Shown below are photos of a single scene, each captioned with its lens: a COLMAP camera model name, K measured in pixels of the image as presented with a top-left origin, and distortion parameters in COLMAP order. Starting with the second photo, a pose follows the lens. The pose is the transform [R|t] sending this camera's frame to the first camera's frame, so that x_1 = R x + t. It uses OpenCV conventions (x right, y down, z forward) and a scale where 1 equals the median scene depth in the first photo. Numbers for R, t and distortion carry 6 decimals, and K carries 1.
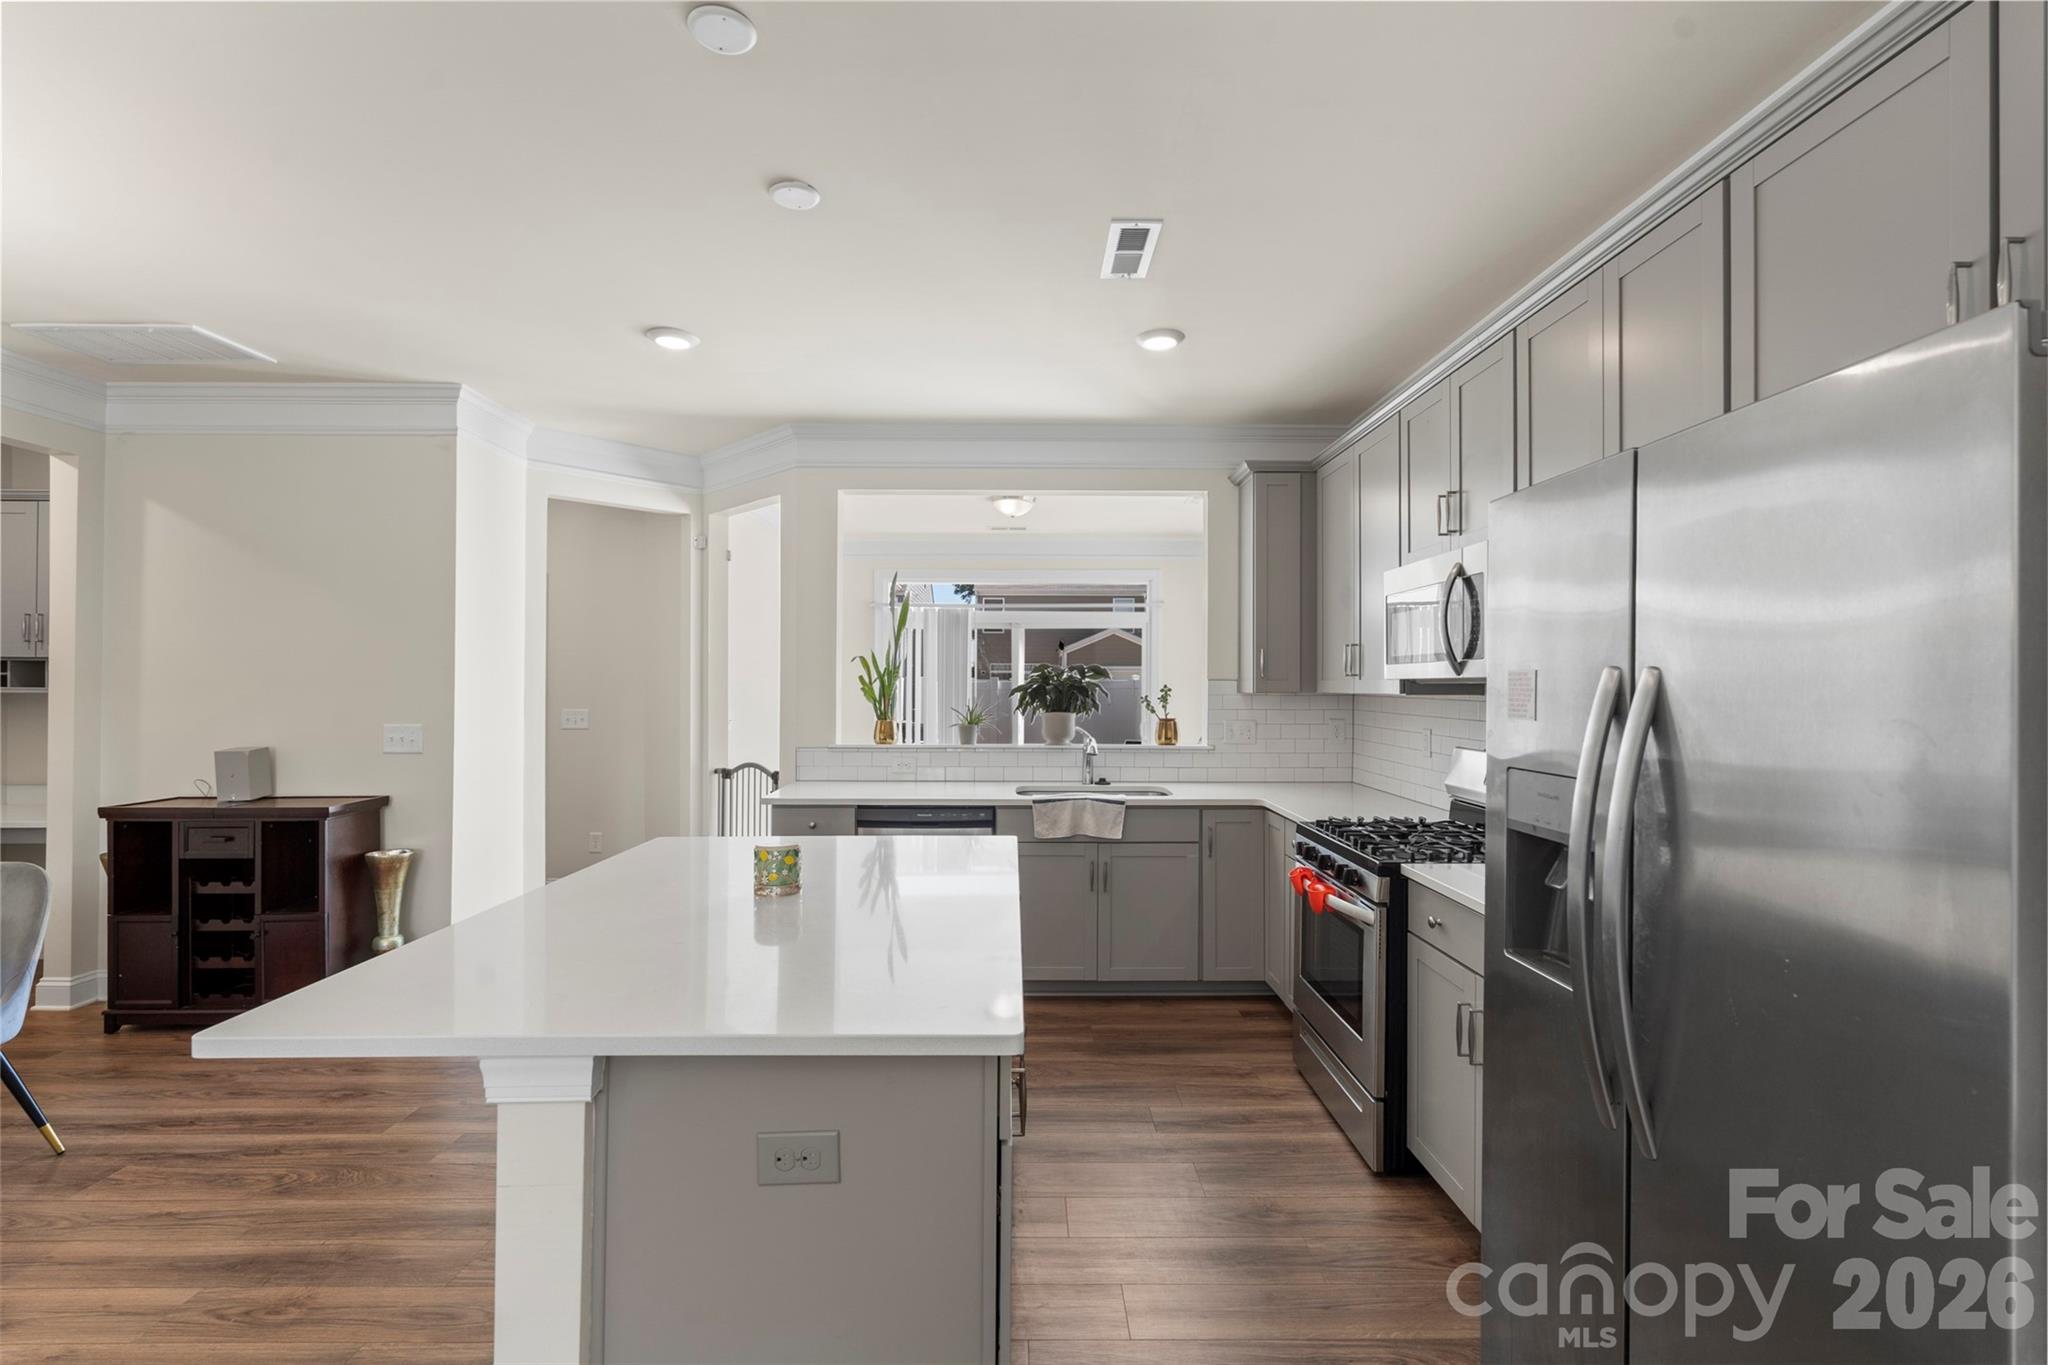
lens RADIAL K [[902.9, 0, 1019.4], [0, 902.9, 681.9], [0, 0, 1]] dist [-0.004377, -0.001067]
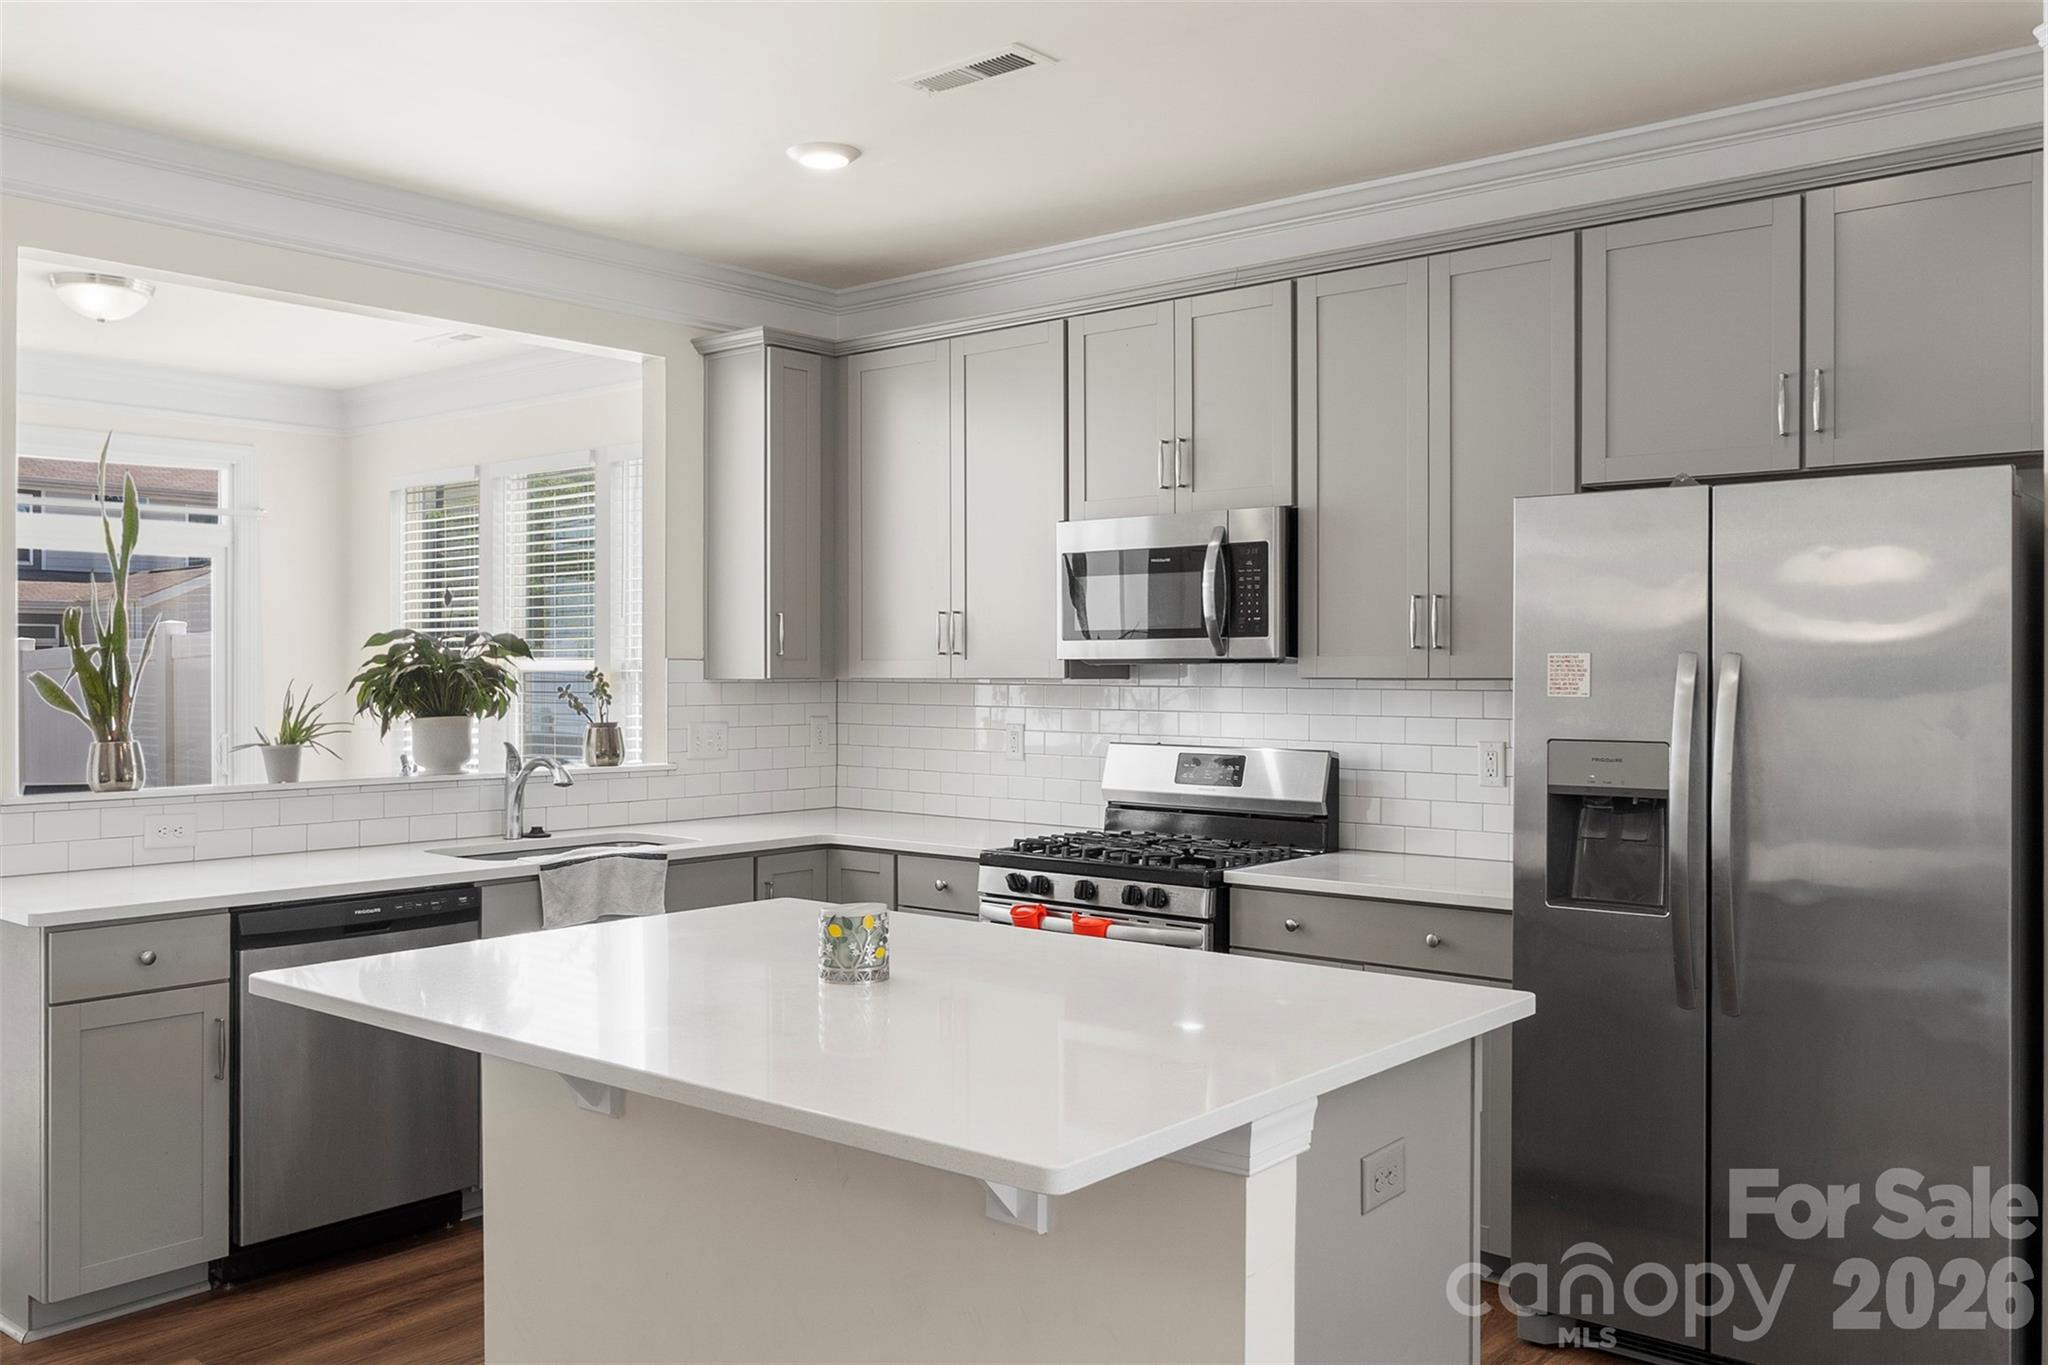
lens RADIAL K [[1697.5, 0, 1039.7], [0, 1697.5, 675.1], [0, 0, 1]] dist [-0.001267, -0.003936]
pose [[0.647977, -0.006195, 0.761635, -0.644605], [-0.000605, 0.999962, 0.008649, -0.001478], [-0.761660, -0.006065, 0.647948, 0.049811]]
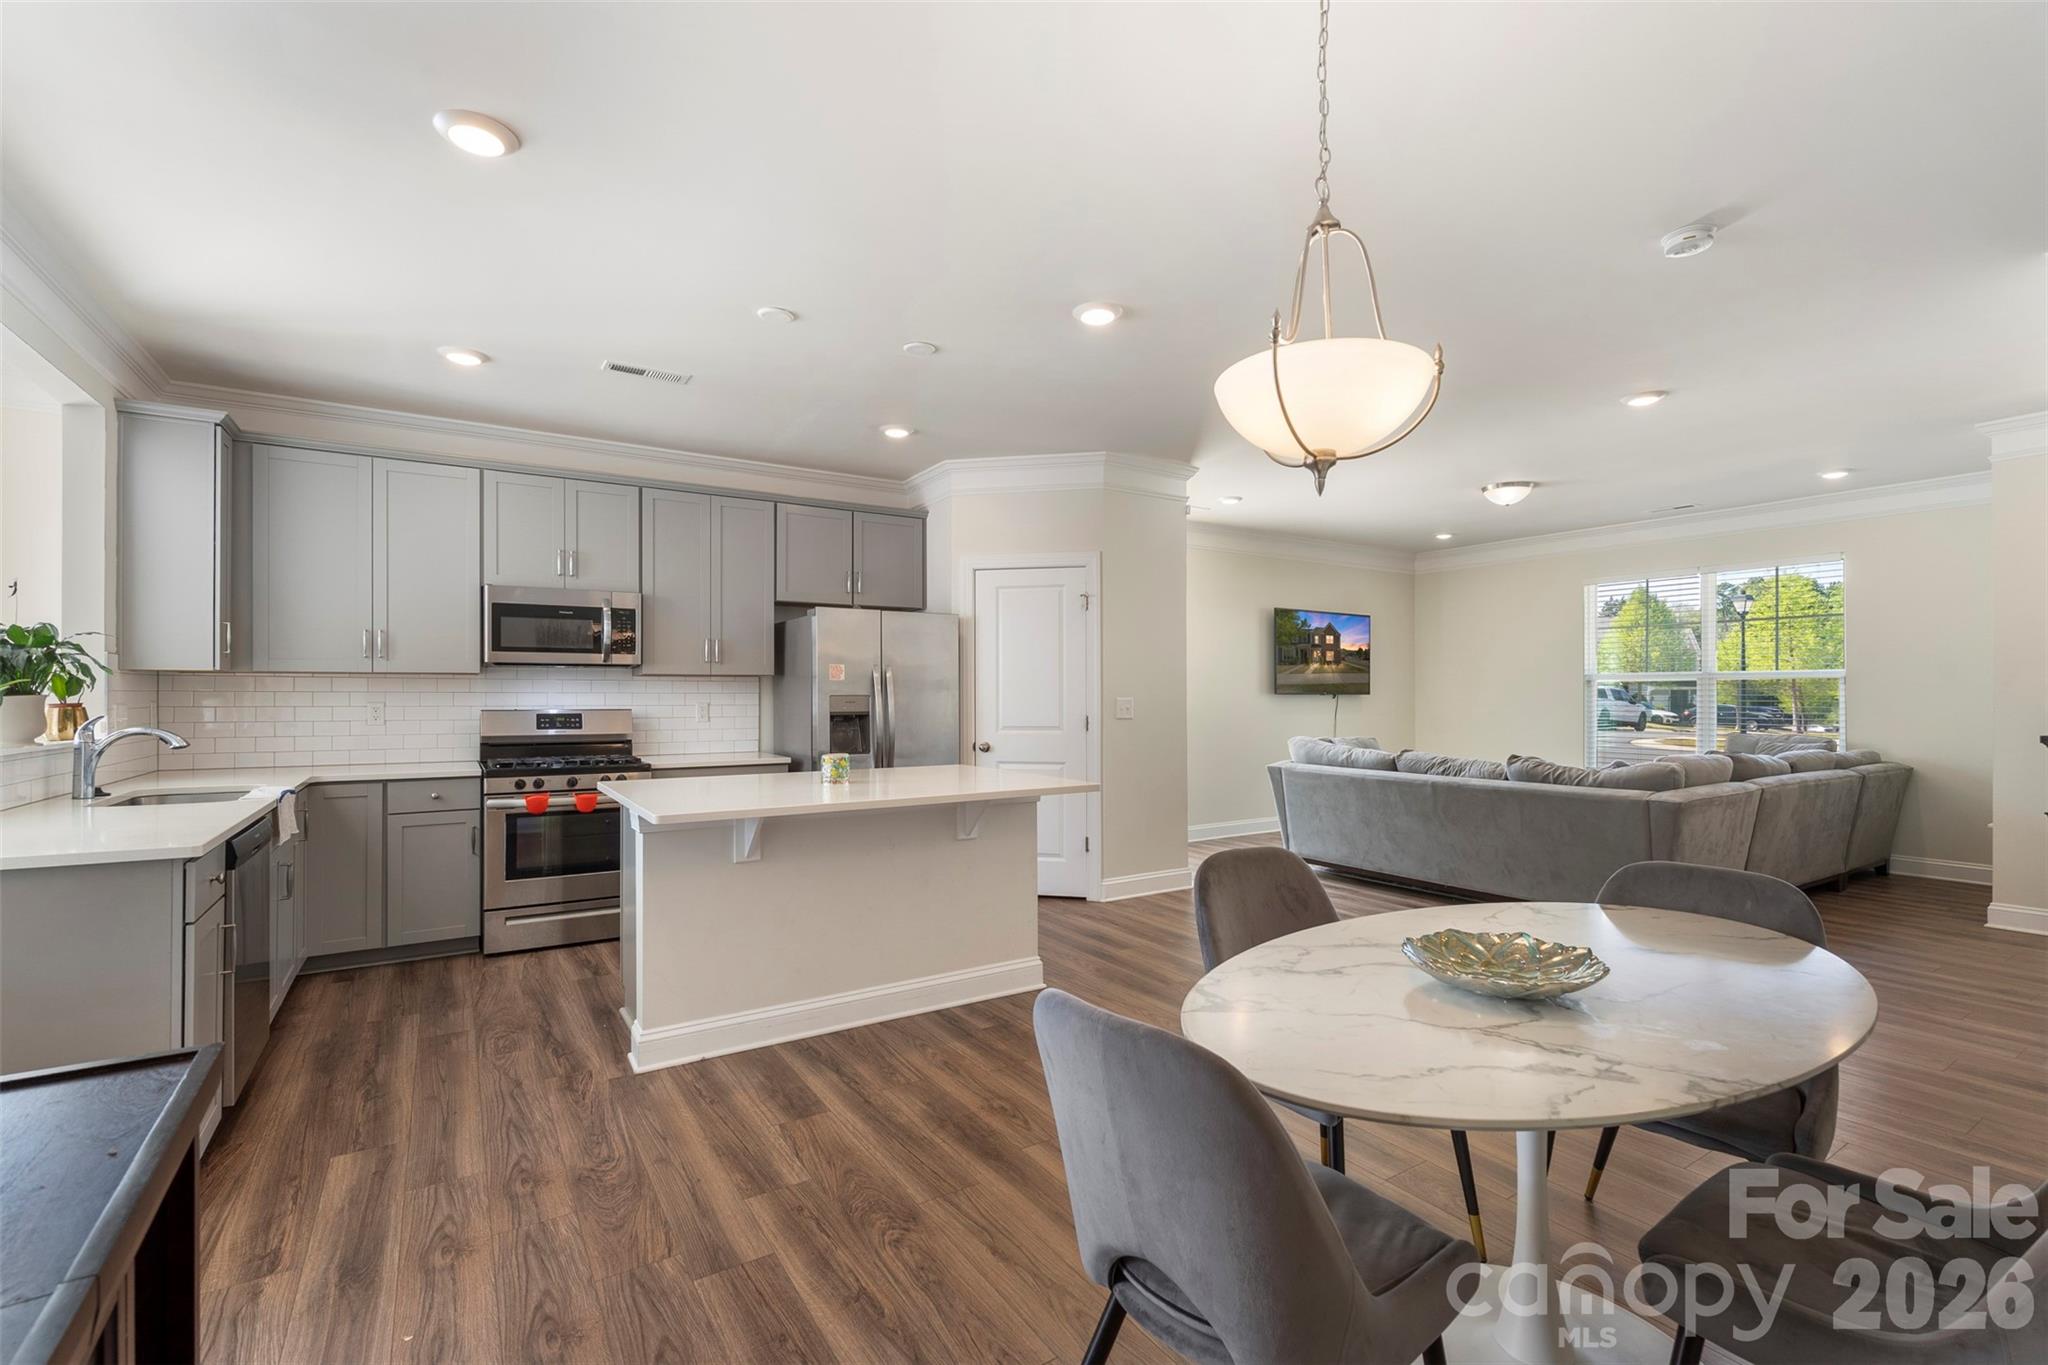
lens RADIAL K [[902.9, 0, 1036.5], [0, 902.9, 694.8], [0, 0, 1]] dist [-0.004377, -0.001067]
pose [[-0.536599, -0.006453, 0.843813, -1.073419], [-0.006386, 0.999973, 0.003586, 0.032933], [-0.843814, -0.003464, -0.536625, 0.908347]]
